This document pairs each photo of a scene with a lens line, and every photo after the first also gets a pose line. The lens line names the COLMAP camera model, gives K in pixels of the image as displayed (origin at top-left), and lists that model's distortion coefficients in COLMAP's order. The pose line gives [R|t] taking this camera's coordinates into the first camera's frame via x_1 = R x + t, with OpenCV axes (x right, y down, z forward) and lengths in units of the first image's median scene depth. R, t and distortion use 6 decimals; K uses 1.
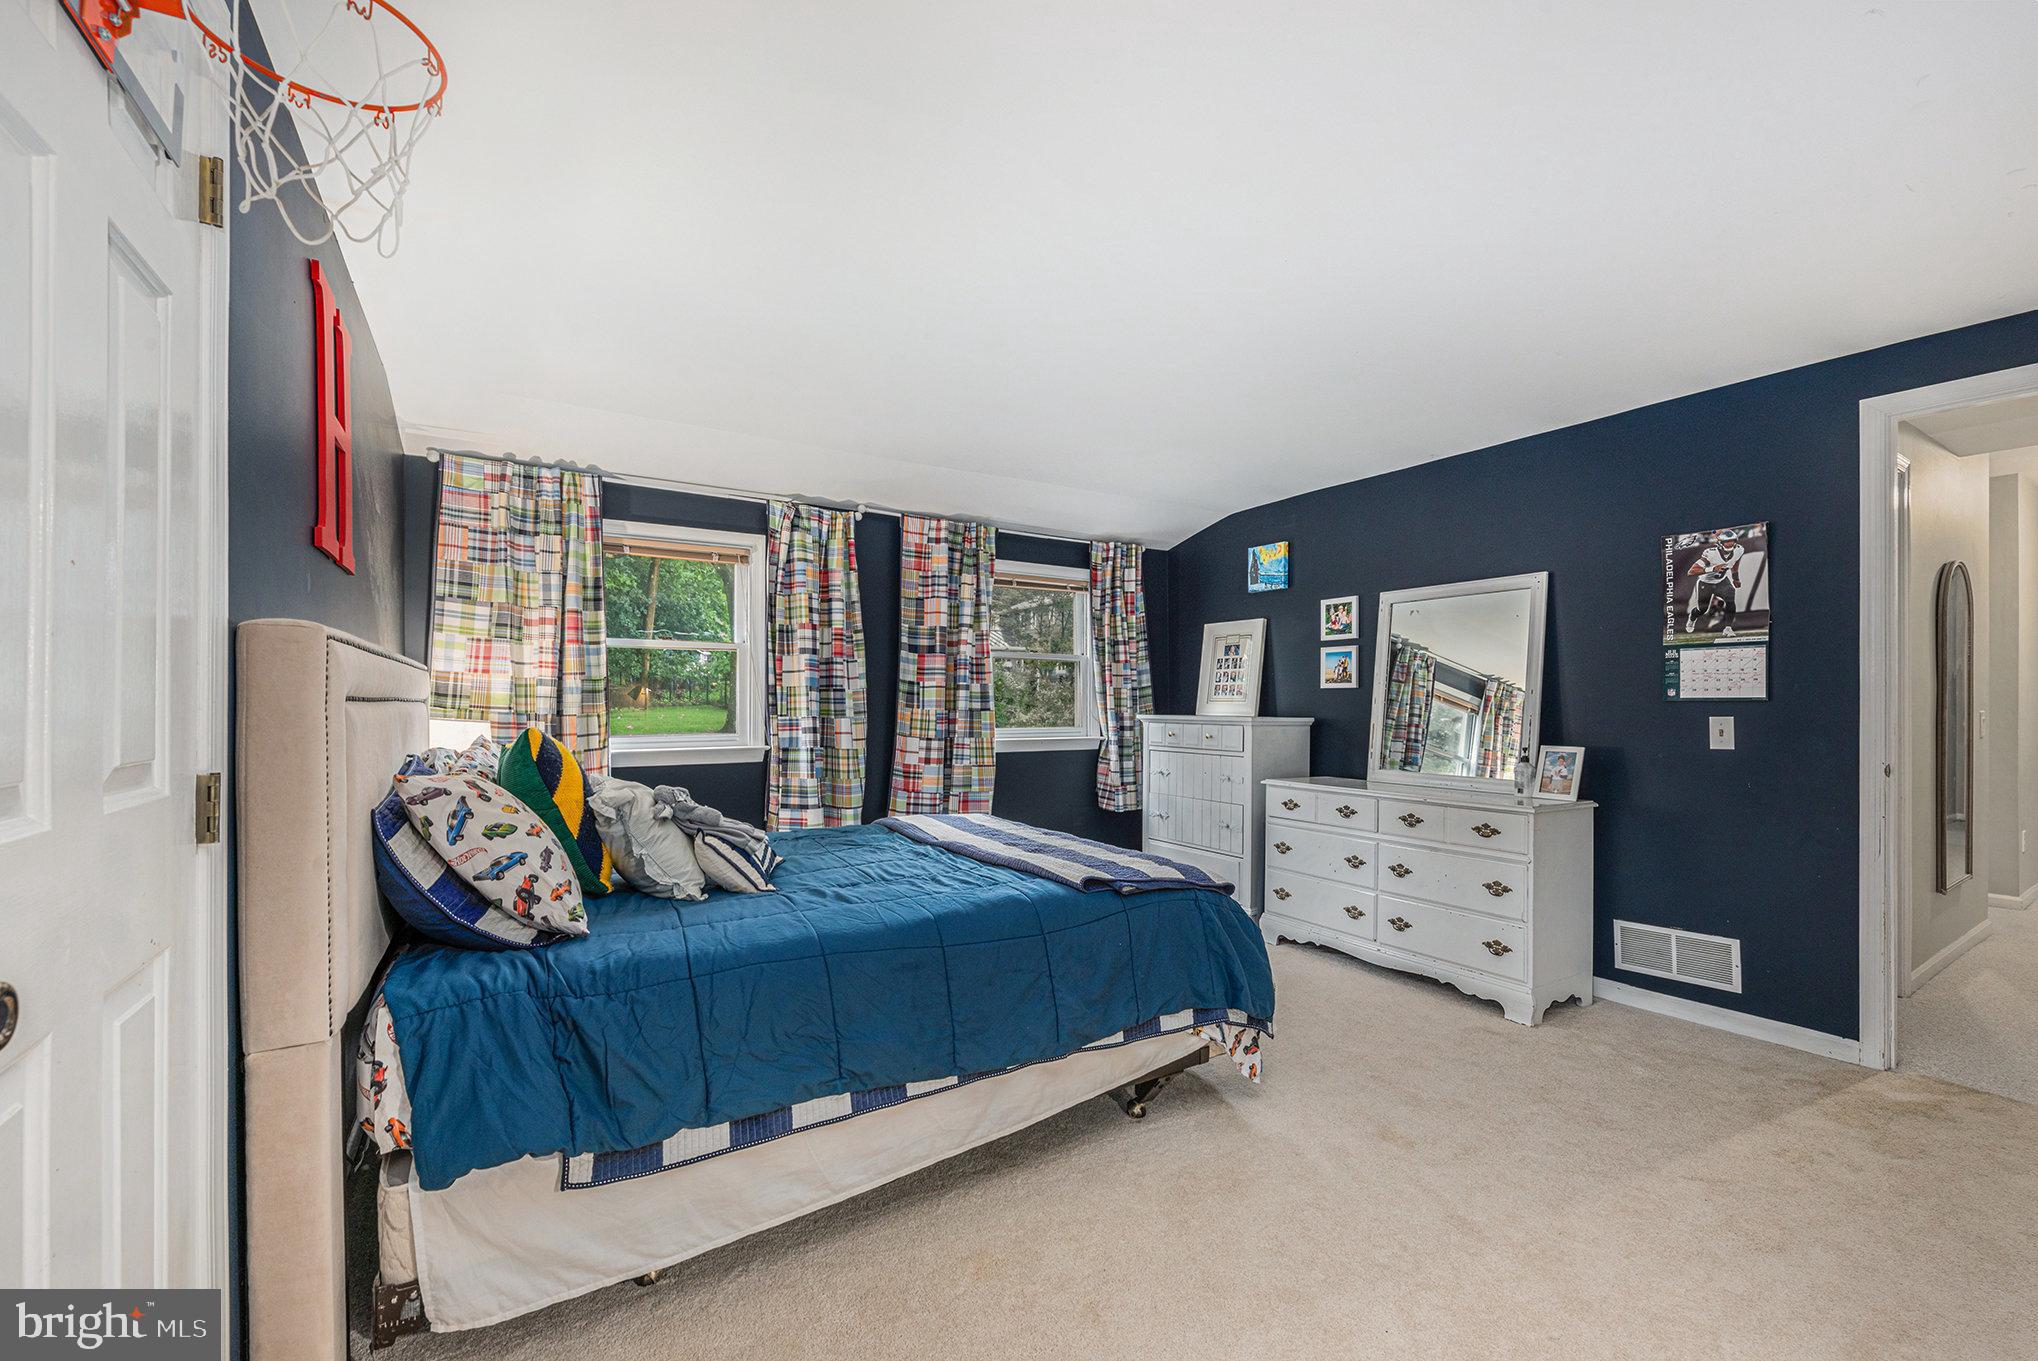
lens RADIAL K [[827.8, 0, 1017.5], [0, 827.8, 692.5], [0, 0, 1]] dist [-0.001638, -0.000270]
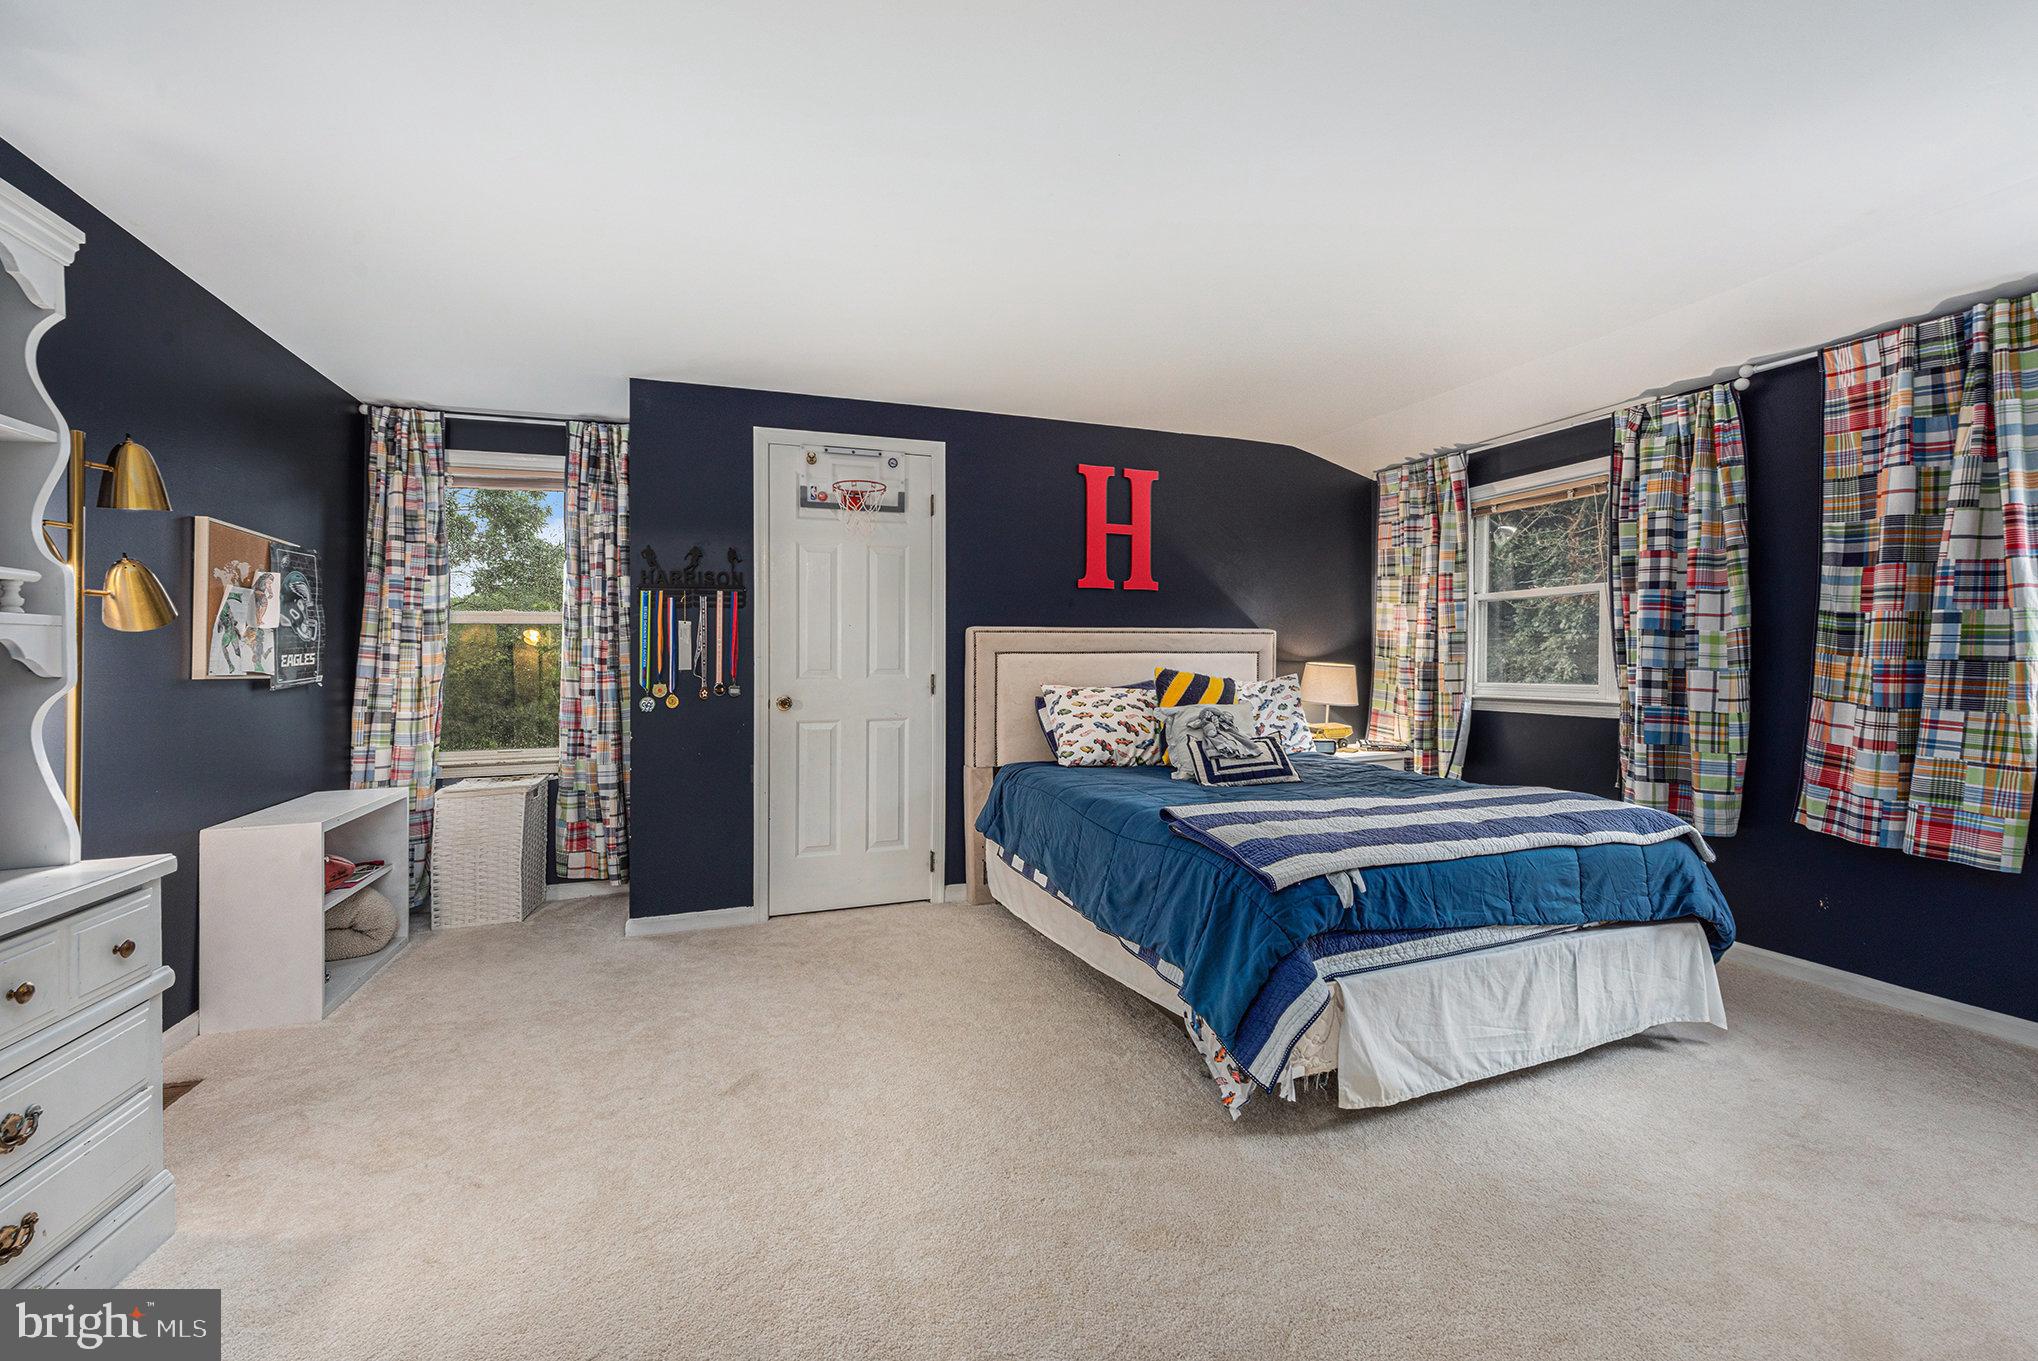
lens RADIAL K [[827.8, 0, 1015.8], [0, 827.8, 668.2], [0, 0, 1]] dist [-0.001638, -0.000270]
pose [[-0.196906, 0.012763, -0.980339, 0.619396], [0.019378, 0.999771, 0.009123, 0.010488], [0.980231, -0.017200, -0.197108, 0.526837]]
